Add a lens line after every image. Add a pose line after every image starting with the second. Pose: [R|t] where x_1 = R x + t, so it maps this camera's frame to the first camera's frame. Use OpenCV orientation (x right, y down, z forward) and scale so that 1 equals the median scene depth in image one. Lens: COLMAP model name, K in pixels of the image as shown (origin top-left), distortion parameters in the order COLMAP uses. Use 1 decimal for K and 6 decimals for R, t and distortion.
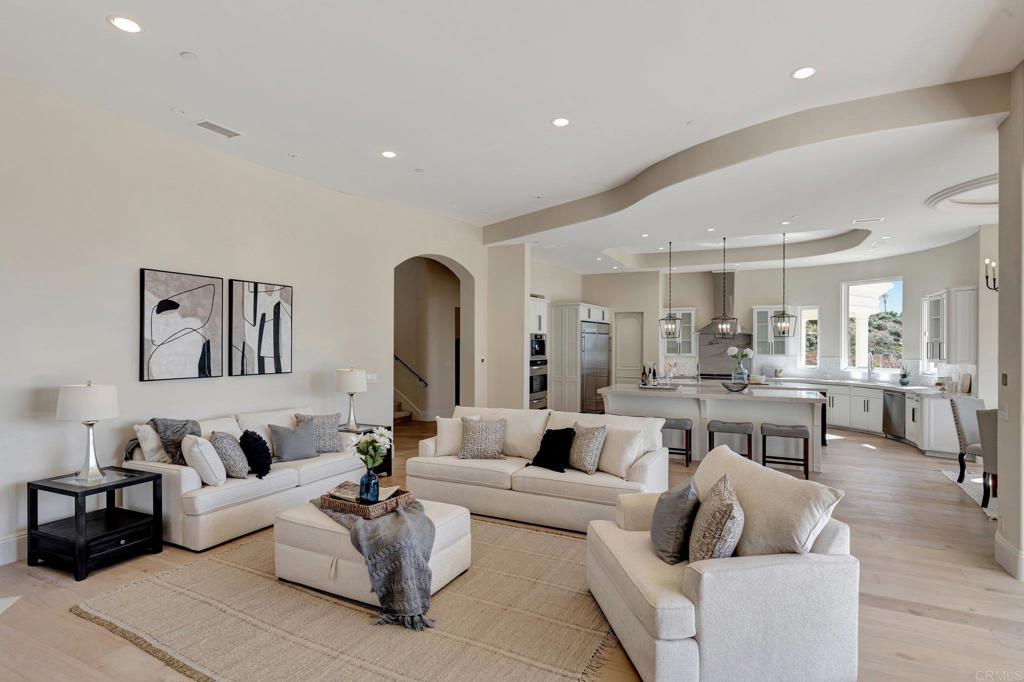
lens RADIAL K [[541.2, 0, 512.0], [0, 541.2, 341.0], [0, 0, 1]] dist [-0.002342, -0.000871]
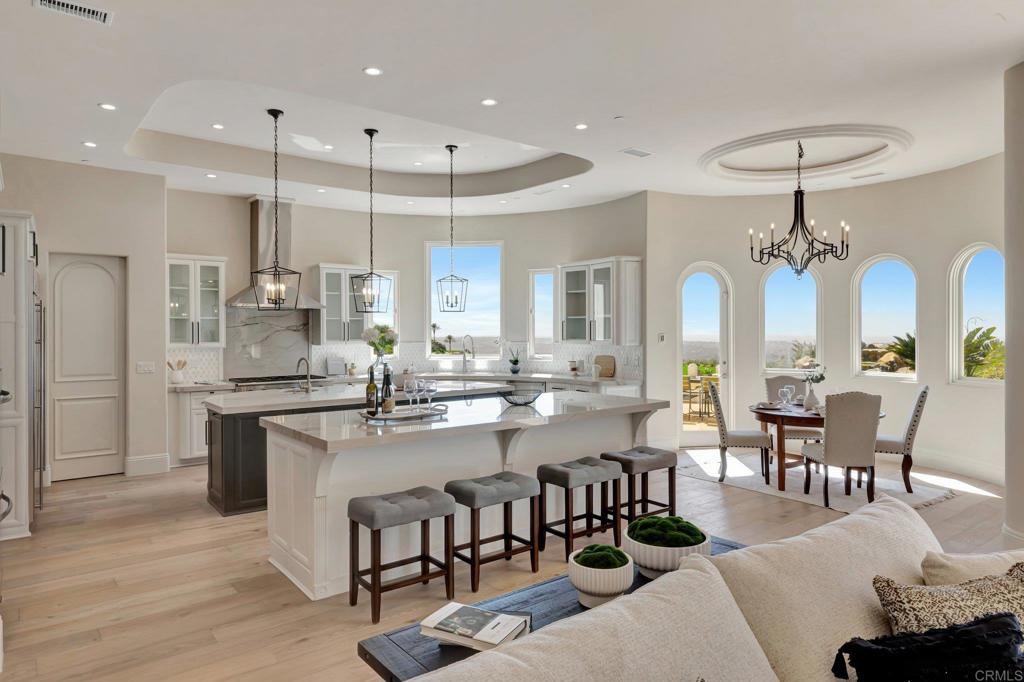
lens RADIAL K [[646.3, 0, 510.7], [0, 646.3, 339.5], [0, 0, 1]] dist [-0.025307, 0.000985]
pose [[0.441946, -0.020488, 0.896808, -0.155339], [0.001282, 0.999753, 0.022208, 0.008086], [-0.897041, -0.008665, 0.441863, 0.554100]]
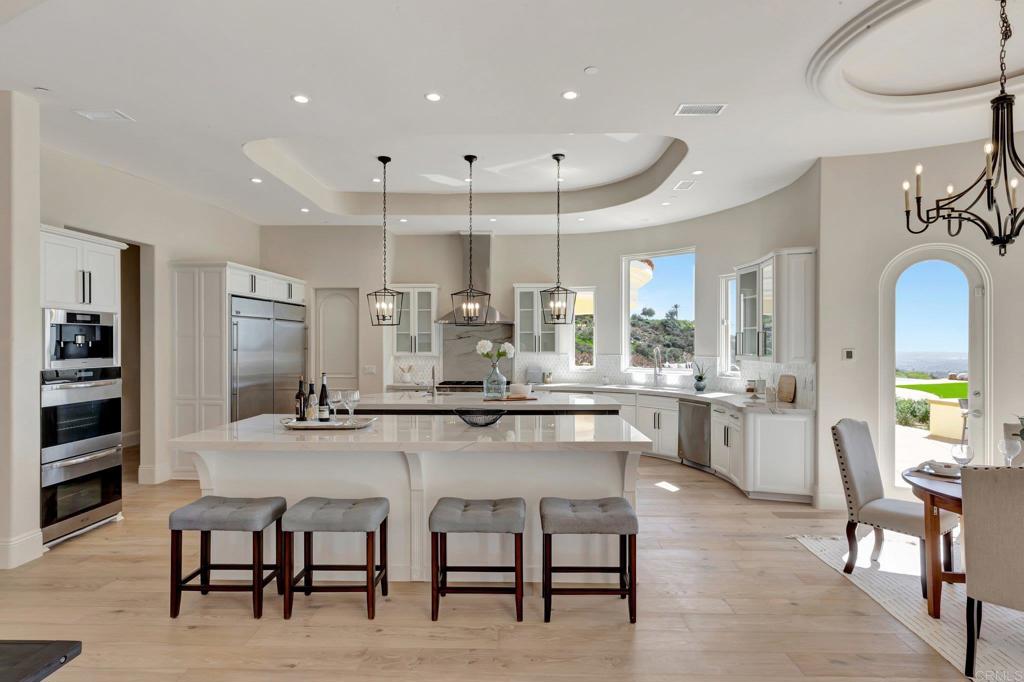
lens RADIAL K [[541.2, 0, 512.0], [0, 541.2, 341.0], [0, 0, 1]] dist [-0.002342, -0.000871]
pose [[0.916201, -0.002559, 0.400711, 0.183304], [0.002201, 0.999997, 0.001355, 0.010864], [-0.400714, -0.000360, 0.916203, 0.407117]]
